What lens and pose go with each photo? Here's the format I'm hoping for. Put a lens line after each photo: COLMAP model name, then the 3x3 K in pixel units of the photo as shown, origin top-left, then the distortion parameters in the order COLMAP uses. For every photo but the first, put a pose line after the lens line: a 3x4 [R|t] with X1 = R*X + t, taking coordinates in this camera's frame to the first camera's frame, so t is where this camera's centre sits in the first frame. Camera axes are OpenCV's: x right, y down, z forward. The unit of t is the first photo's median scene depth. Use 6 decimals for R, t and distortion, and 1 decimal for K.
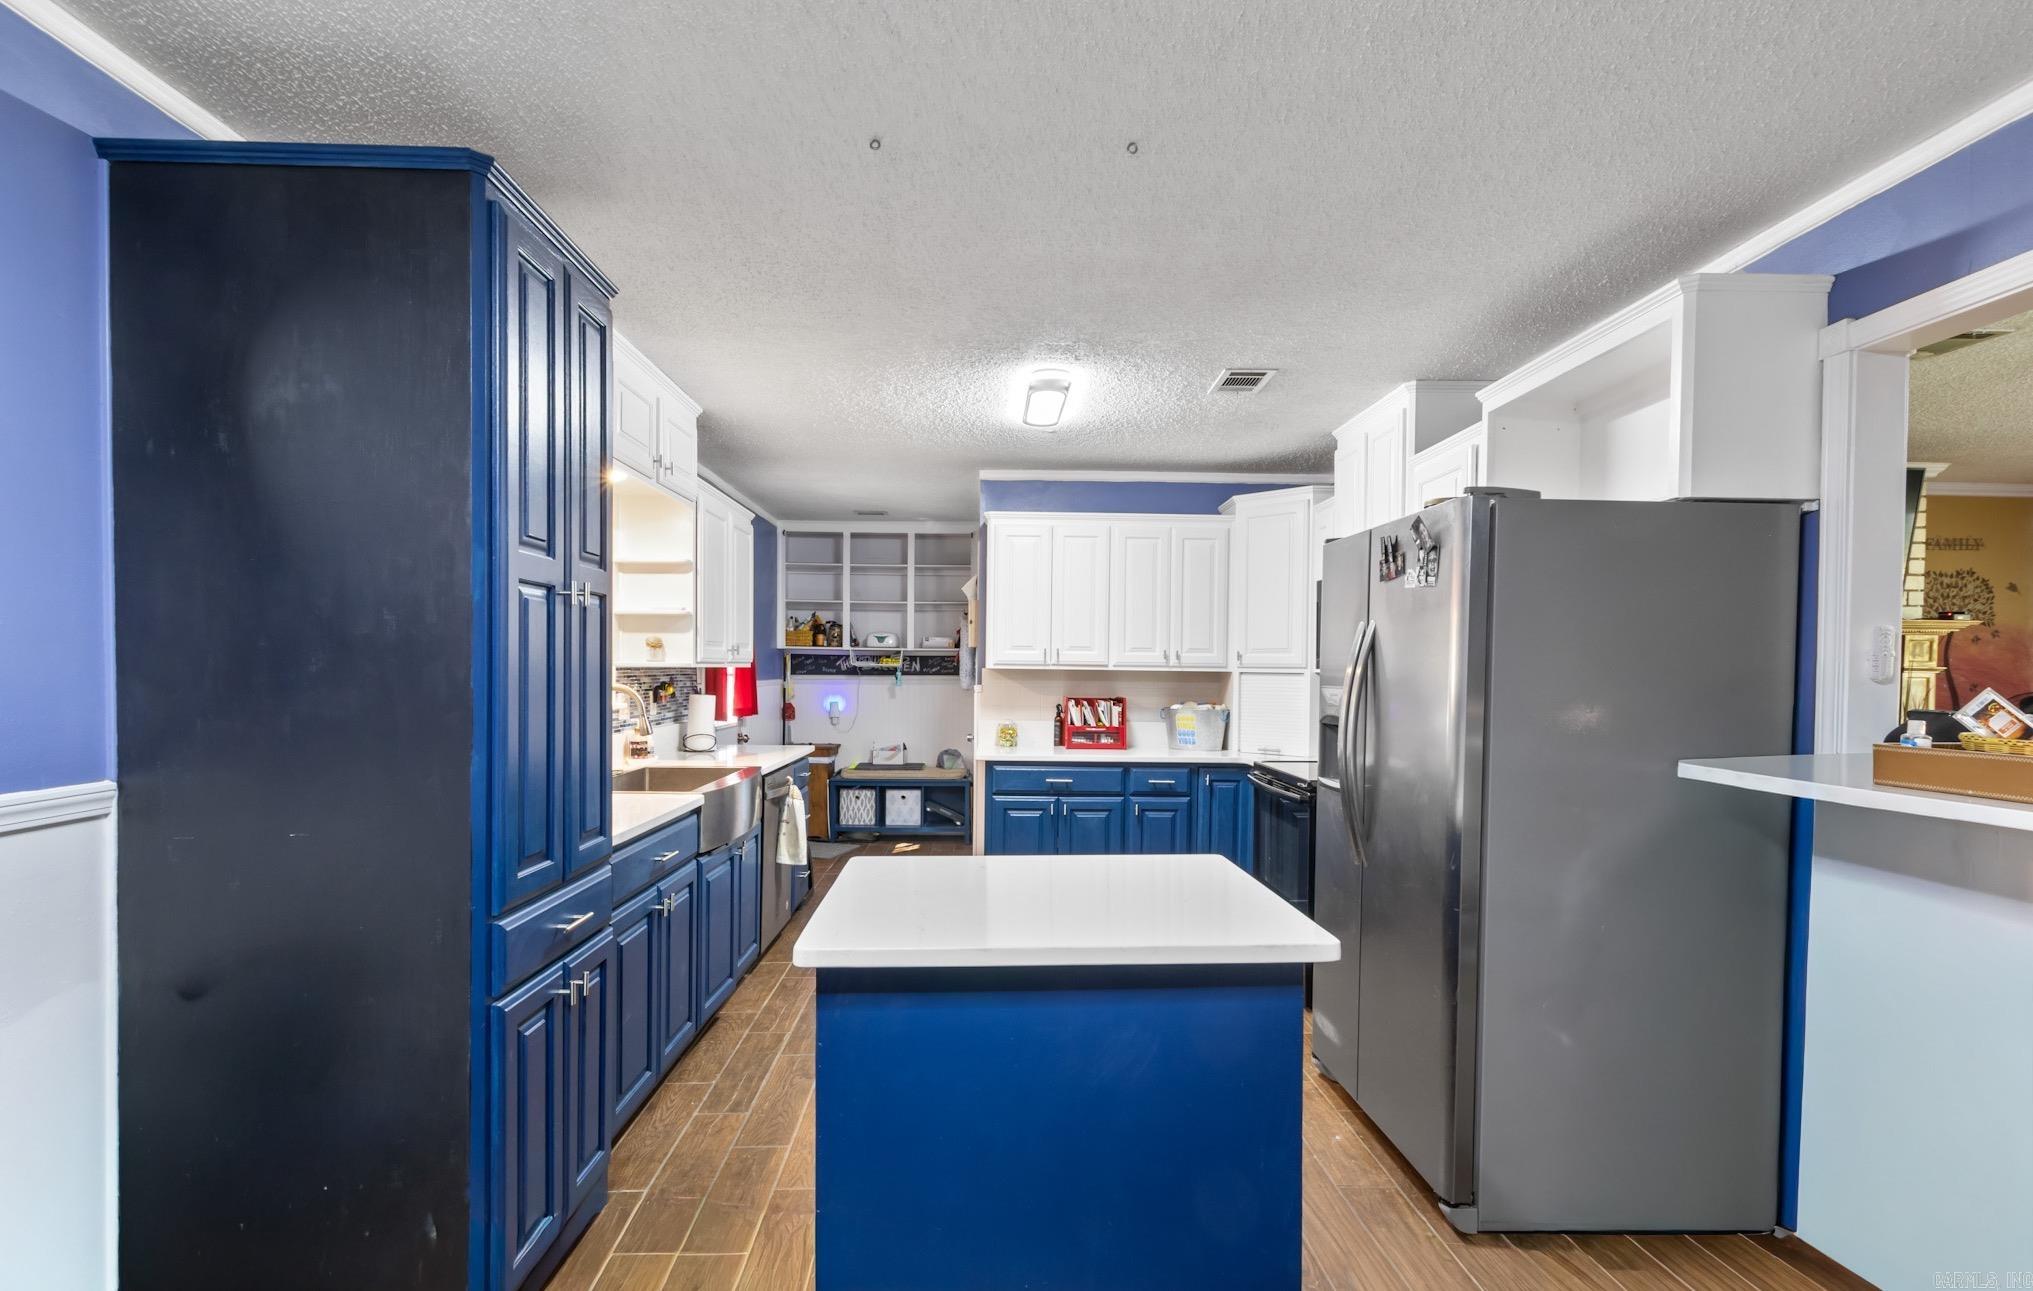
lens RADIAL K [[945.9, 0, 1007.2], [0, 945.9, 688.9], [0, 0, 1]] dist [0.001361, 0.000626]
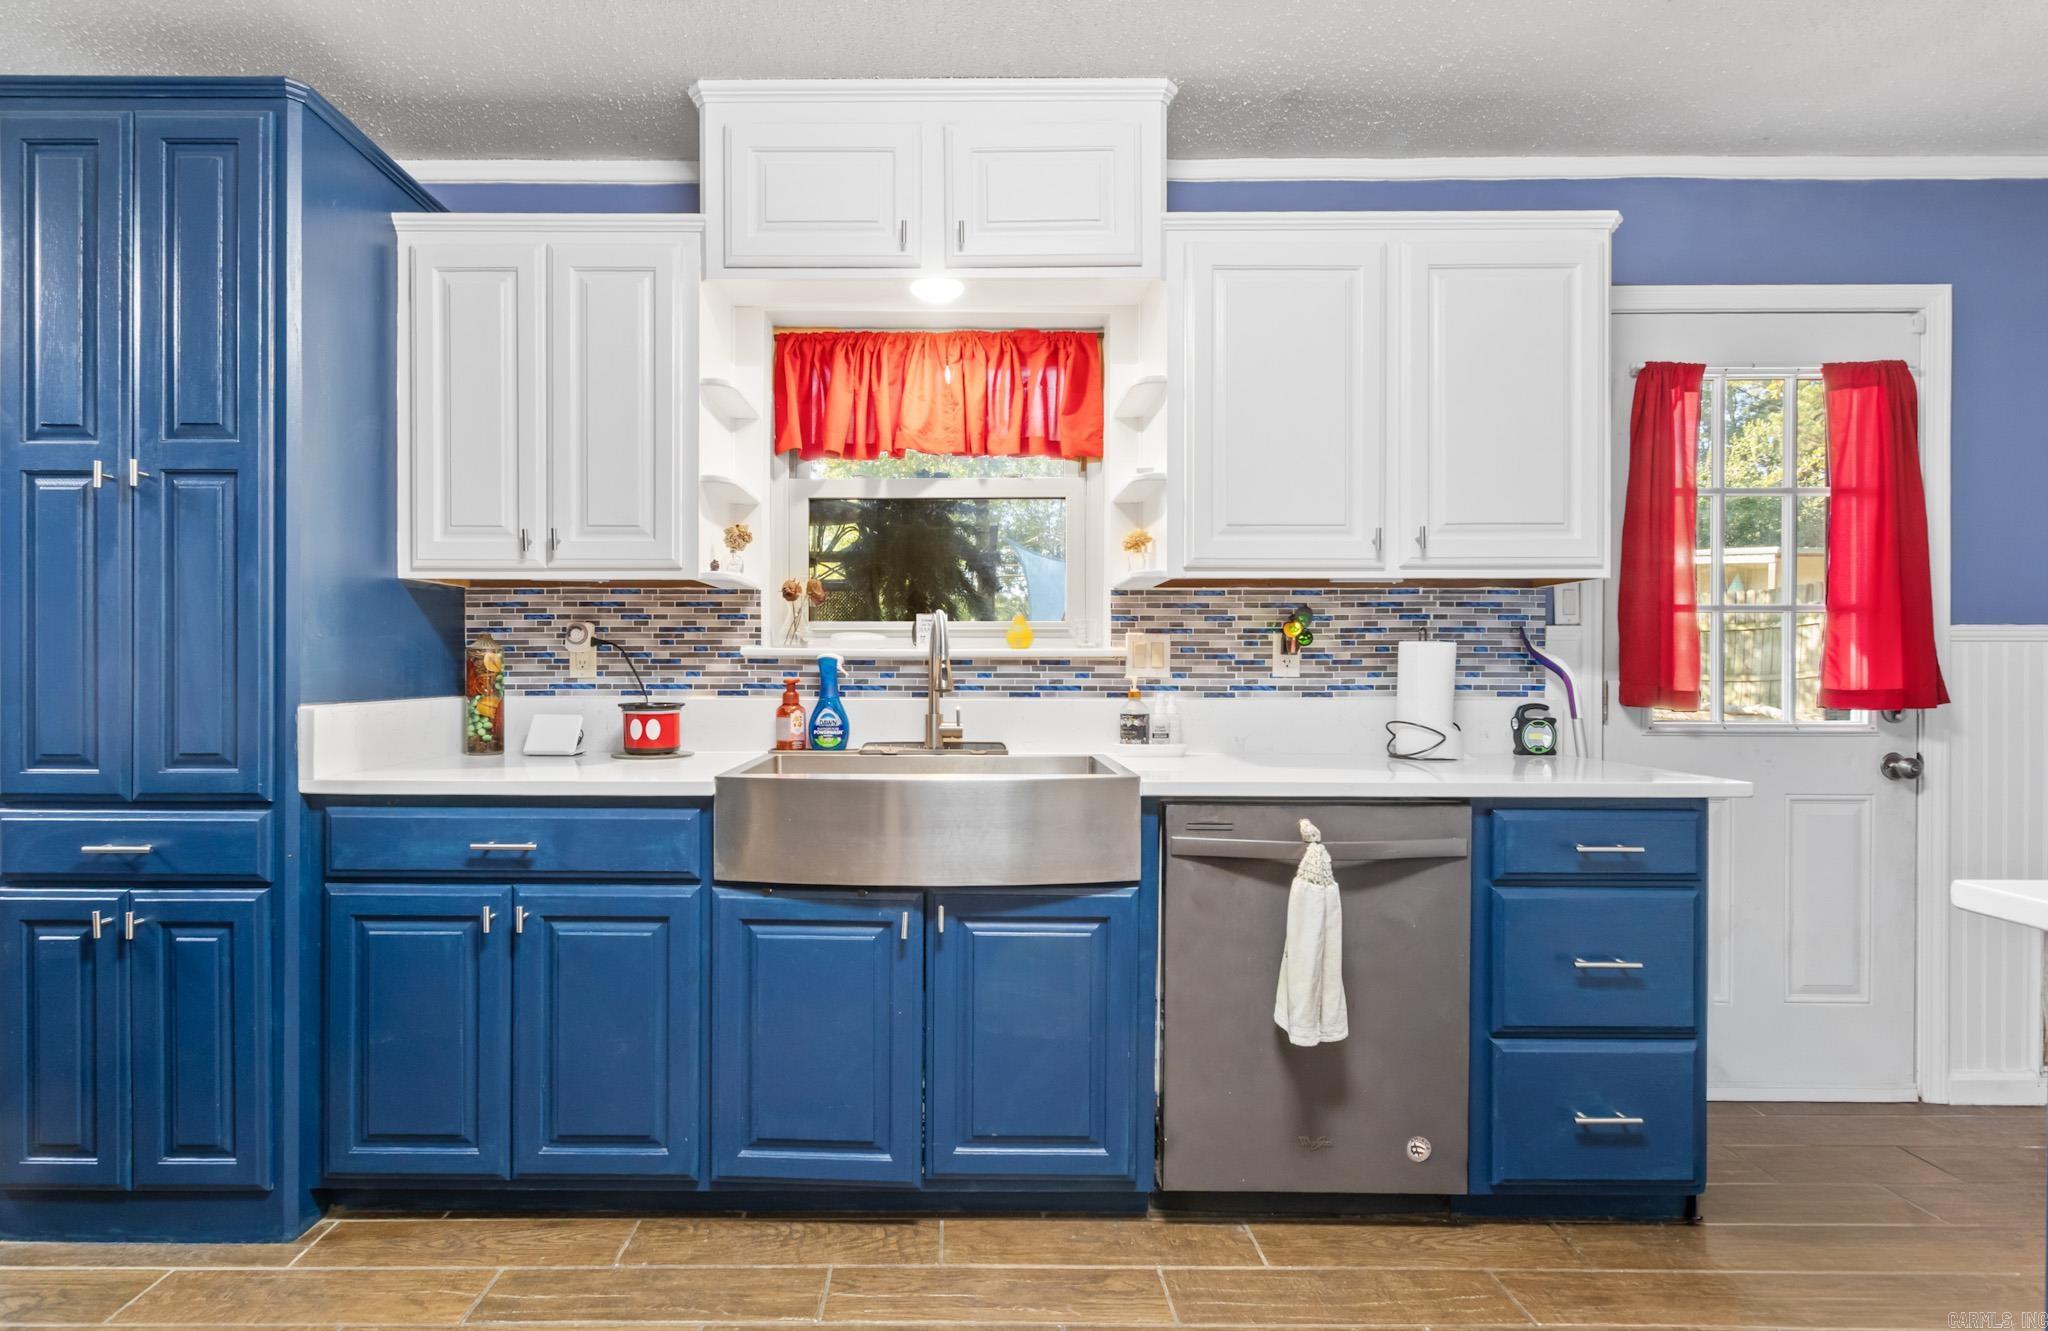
lens RADIAL K [[1007.5, 0, 988.6], [0, 1007.5, 668.5], [0, 0, 1]] dist [-0.000062, 0.000218]
pose [[-0.032173, -0.011165, -0.999420, 0.198993], [-0.023163, 0.999677, -0.010422, 0.031187], [0.999214, 0.022814, -0.032421, 0.802112]]
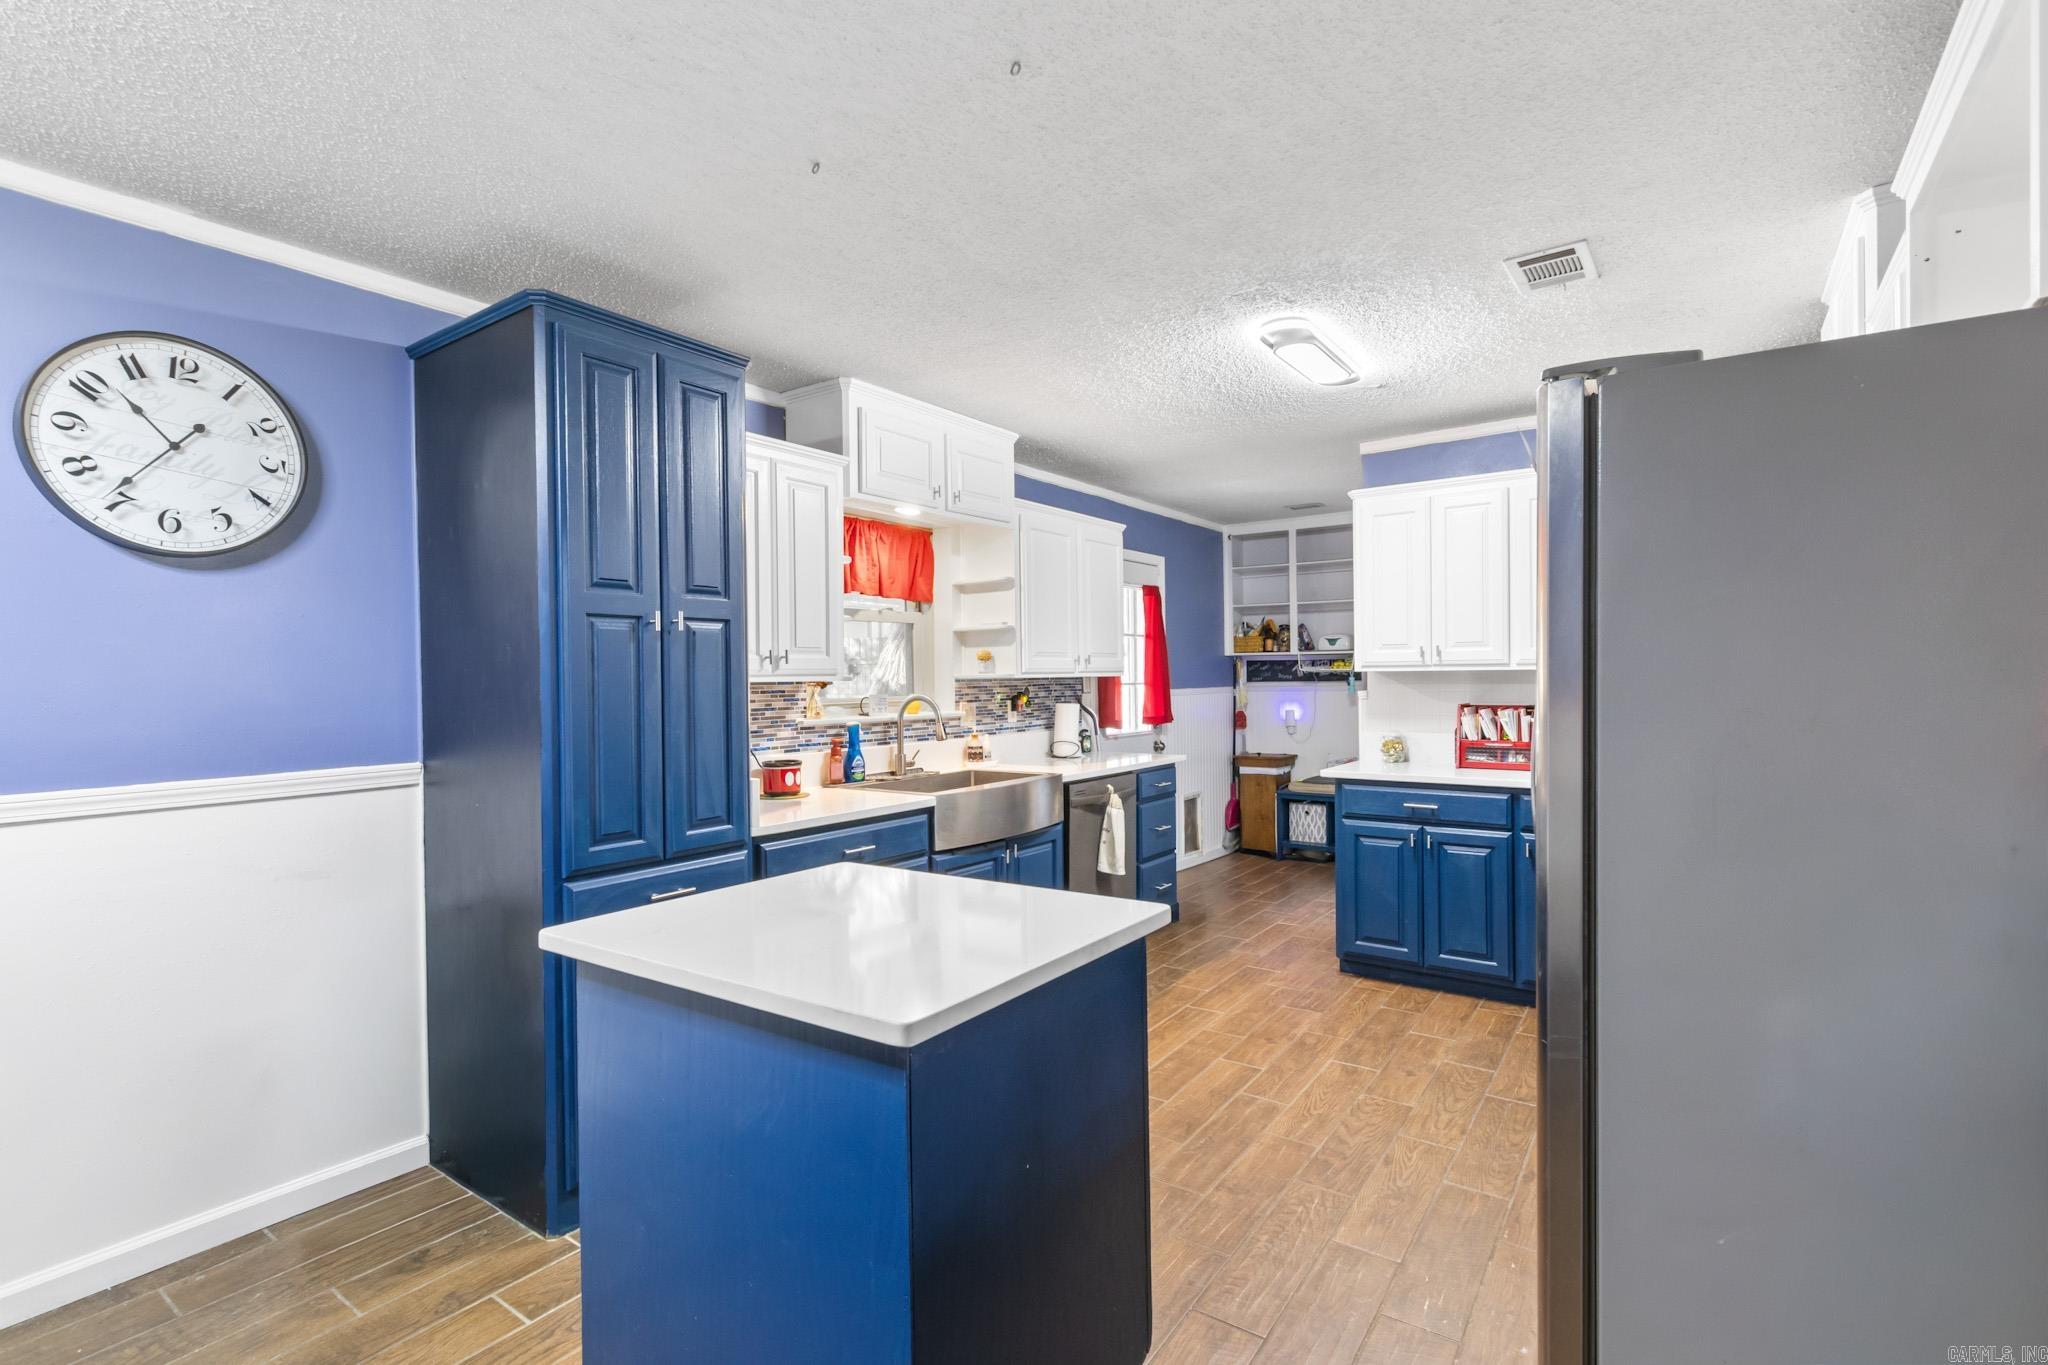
lens RADIAL K [[947.3, 0, 1026.9], [0, 947.3, 687.2], [0, 0, 1]] dist [0.000211, -0.001834]
pose [[0.796969, -0.015093, -0.603832, 0.278760], [0.008902, 0.999873, -0.013243, 0.001782], [0.603955, 0.005179, 0.797001, 0.137766]]
